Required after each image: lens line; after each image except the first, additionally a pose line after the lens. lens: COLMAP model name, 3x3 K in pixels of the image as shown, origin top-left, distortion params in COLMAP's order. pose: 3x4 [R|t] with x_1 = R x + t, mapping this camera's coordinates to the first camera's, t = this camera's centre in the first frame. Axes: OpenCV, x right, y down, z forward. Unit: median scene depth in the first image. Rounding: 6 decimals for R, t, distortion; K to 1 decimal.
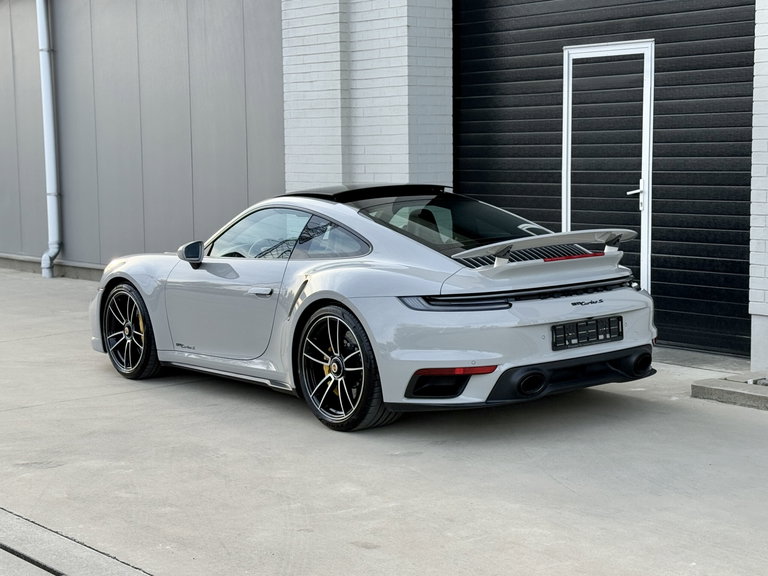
lens RADIAL K [[1375.7, 0, 383.9], [0, 1375.7, 286.3], [0, 0, 1]] dist [0.112990, 0.000000]
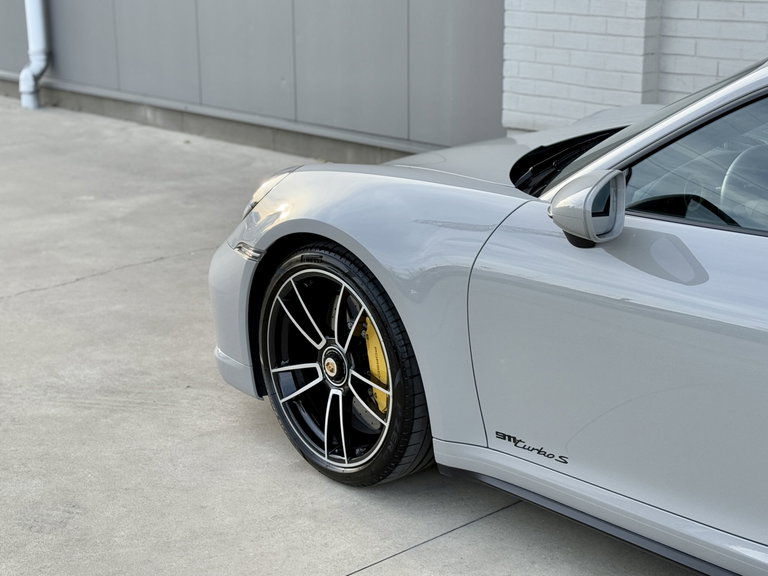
lens RADIAL K [[1375.7, 0, 385.0], [0, 1375.7, 287.5], [0, 0, 1]] dist [0.112990, 0.000000]
pose [[0.999138, -0.008923, 0.040539, -0.172881], [0.001896, 0.985410, 0.170187, -0.053505], [-0.041466, -0.169963, 0.984578, 0.567993]]
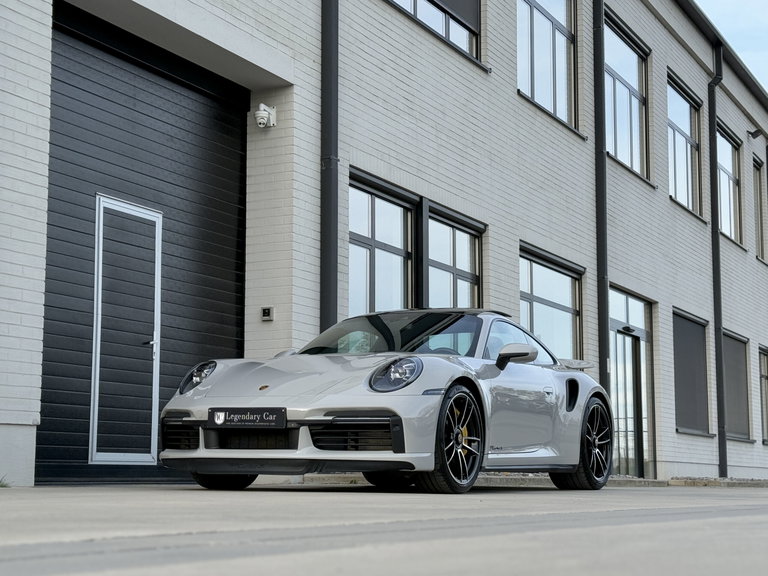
lens RADIAL K [[1375.7, 0, 383.9], [0, 1375.7, 288.8], [0, 0, 1]] dist [0.112990, 0.000000]
pose [[-0.411170, 0.139503, 0.900821, -0.902998], [0.095938, 0.989355, -0.109424, 0.027409], [-0.906496, 0.041431, -0.420176, 1.308261]]
